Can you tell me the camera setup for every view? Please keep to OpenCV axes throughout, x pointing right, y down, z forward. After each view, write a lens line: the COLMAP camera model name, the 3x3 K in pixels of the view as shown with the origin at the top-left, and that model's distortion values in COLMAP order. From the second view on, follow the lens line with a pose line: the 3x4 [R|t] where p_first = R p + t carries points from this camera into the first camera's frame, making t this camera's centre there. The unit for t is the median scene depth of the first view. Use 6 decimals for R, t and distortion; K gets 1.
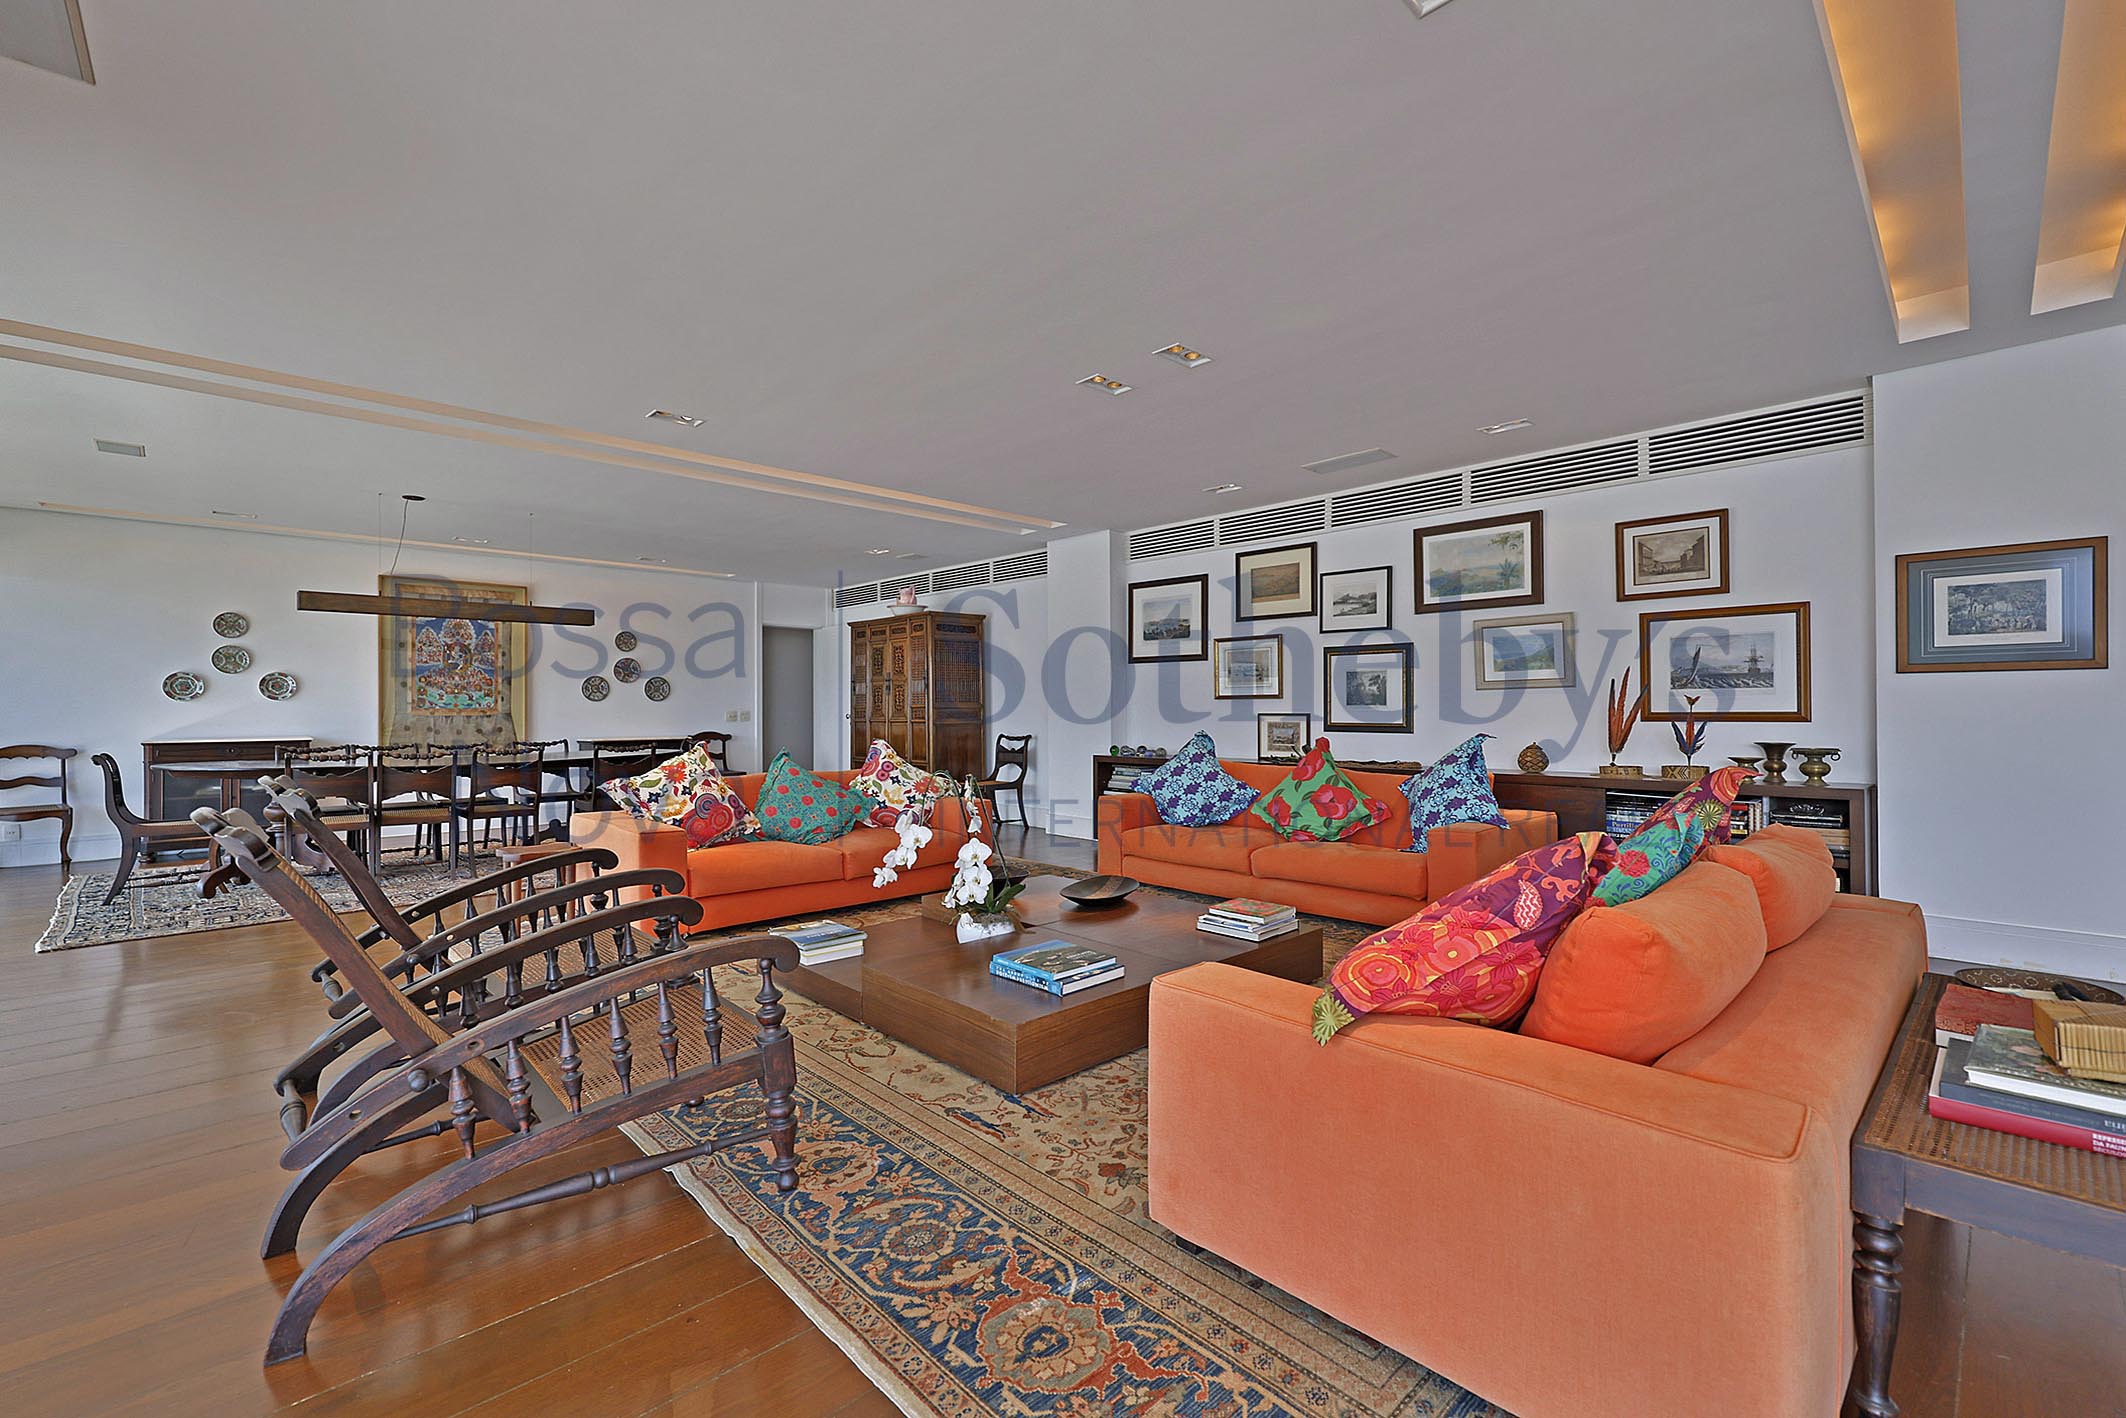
lens RADIAL K [[907.7, 0, 1065.3], [0, 907.7, 700.5], [0, 0, 1]] dist [0.001439, 0.000703]
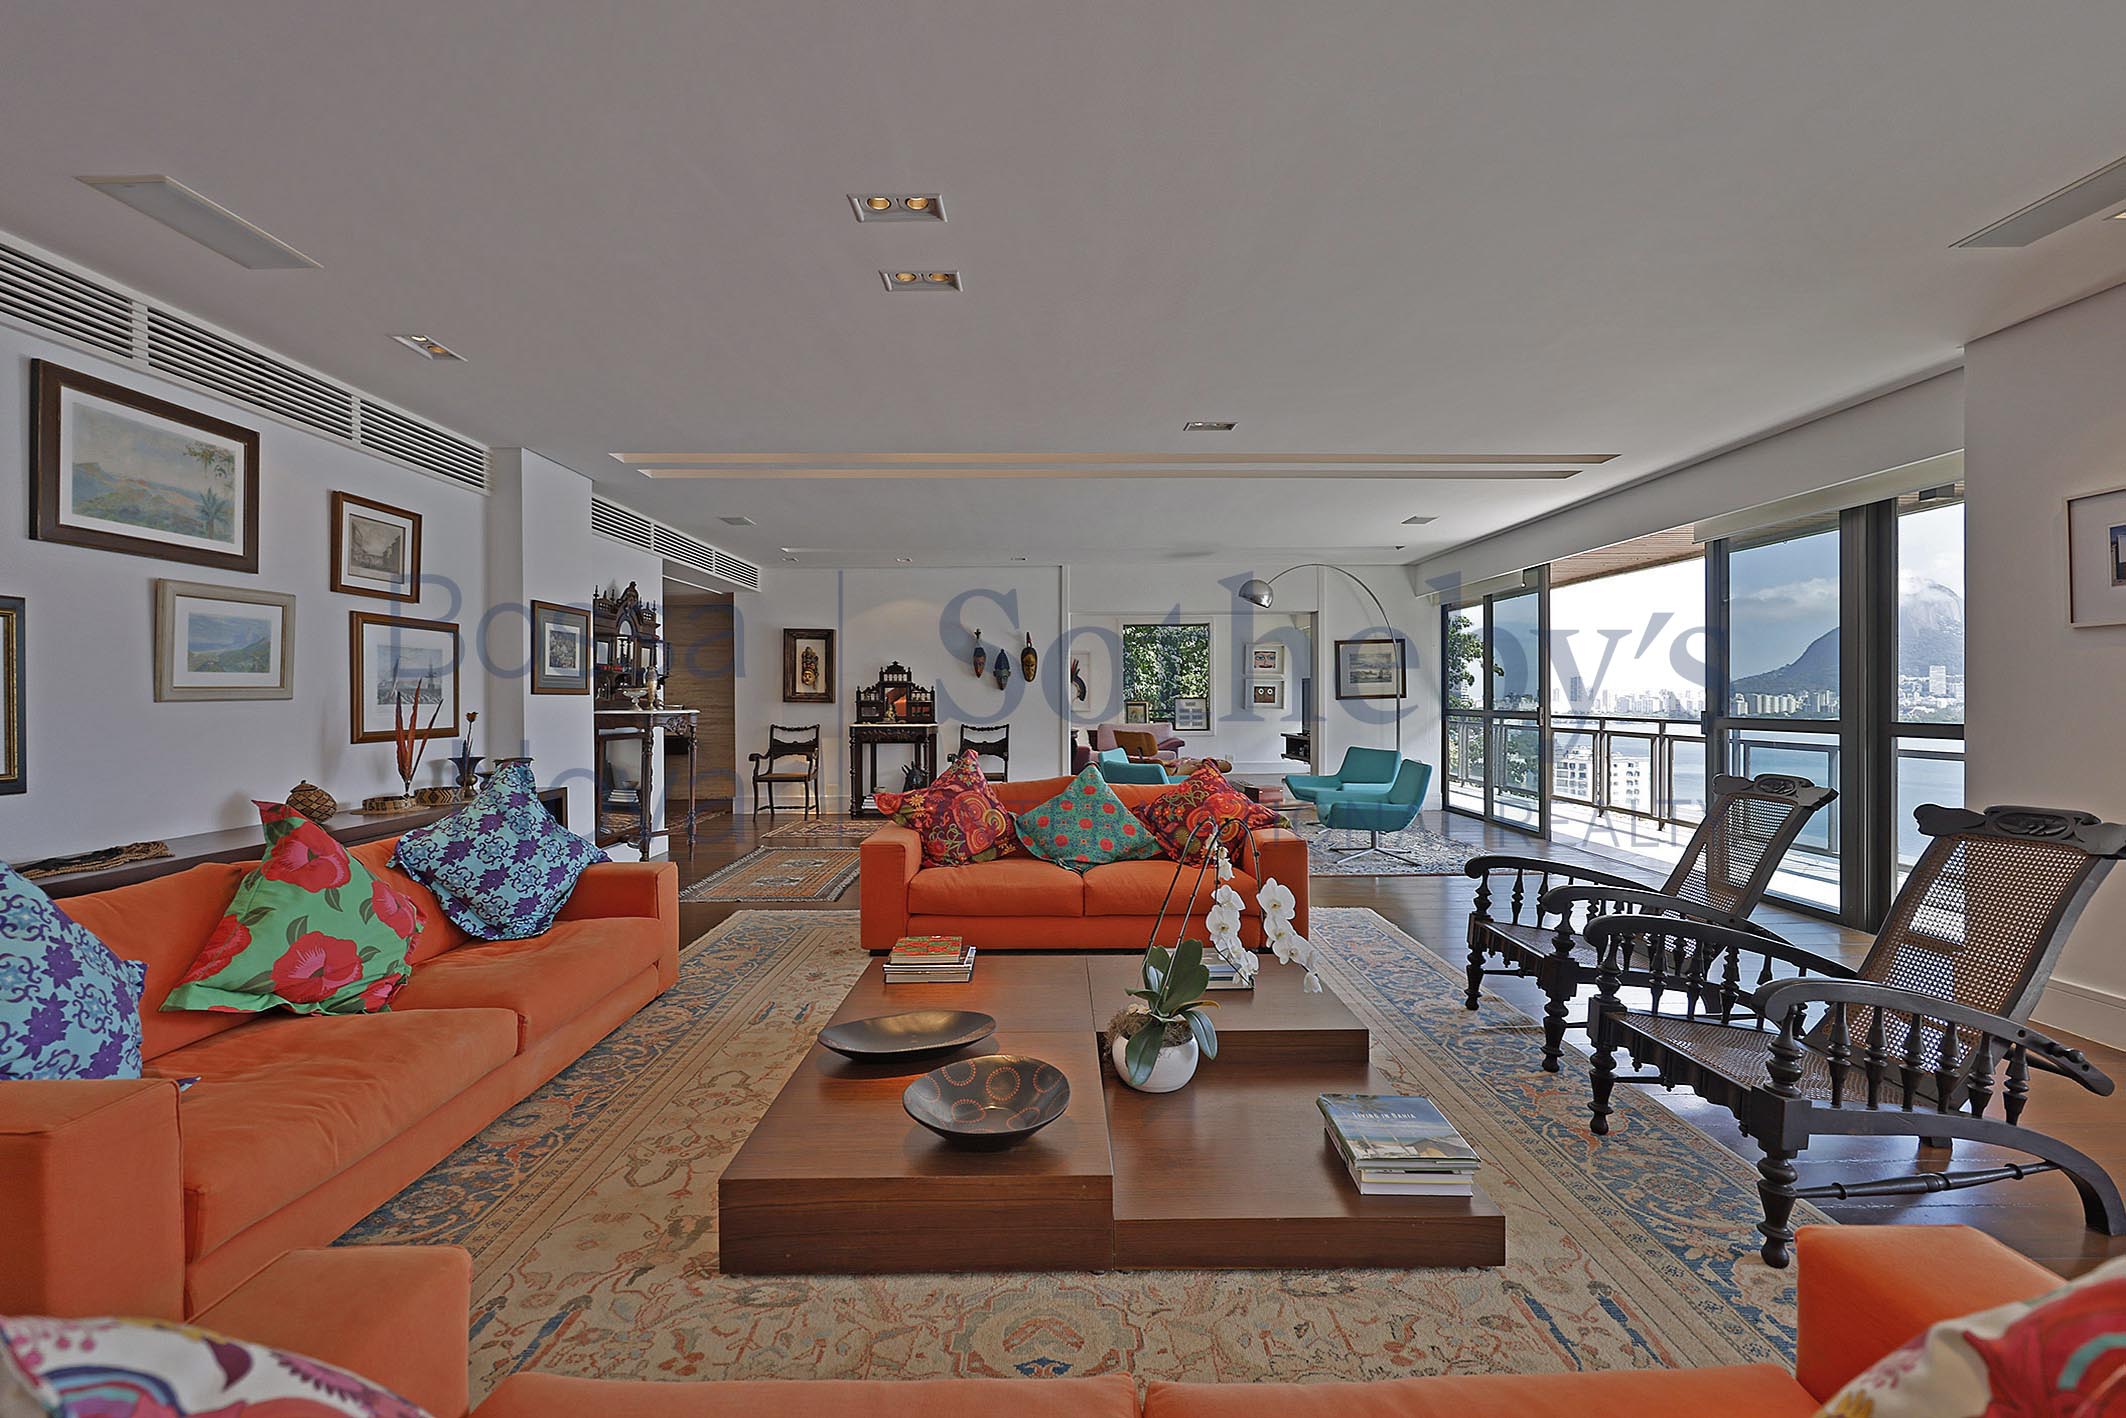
lens RADIAL K [[907.7, 0, 1058.2], [0, 907.7, 701.7], [0, 0, 1]] dist [0.001439, 0.000703]
pose [[-0.723496, 0.008554, 0.690275, -0.353226], [0.004702, 0.999961, -0.007463, -0.004855], [-0.690312, -0.002153, -0.723508, 1.062642]]
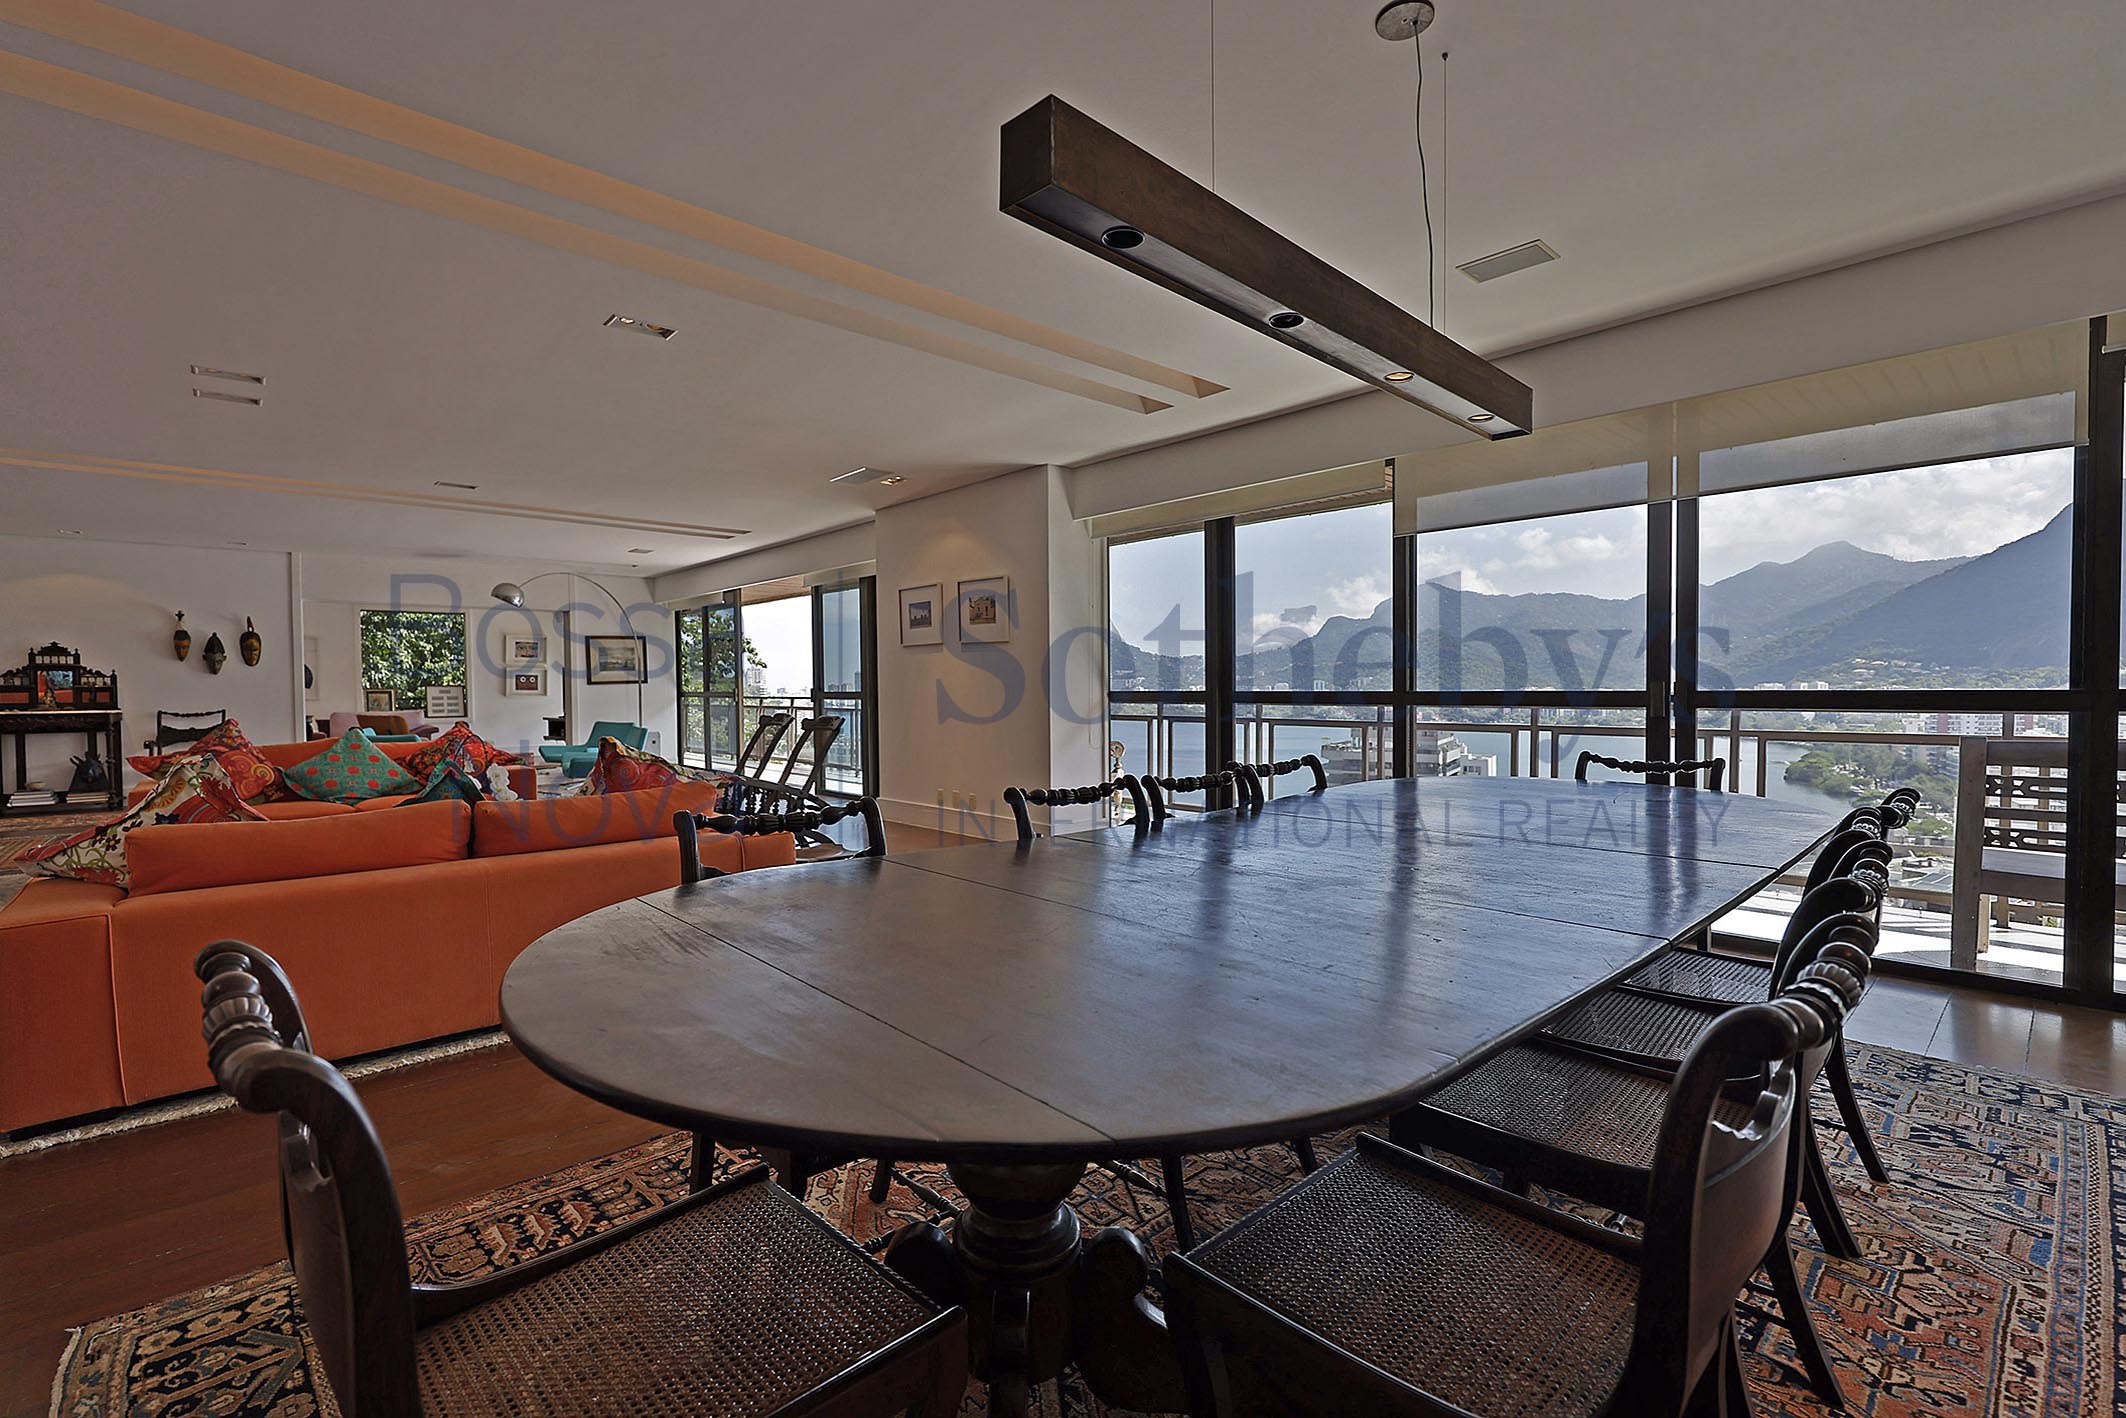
lens RADIAL K [[907.7, 0, 1043.8], [0, 907.7, 712.3], [0, 0, 1]] dist [0.001439, 0.000703]
pose [[-0.999287, 0.015075, 0.034619, -0.583439], [0.015757, 0.999686, 0.019491, 0.013416], [-0.034314, 0.020022, -0.999211, 1.387129]]
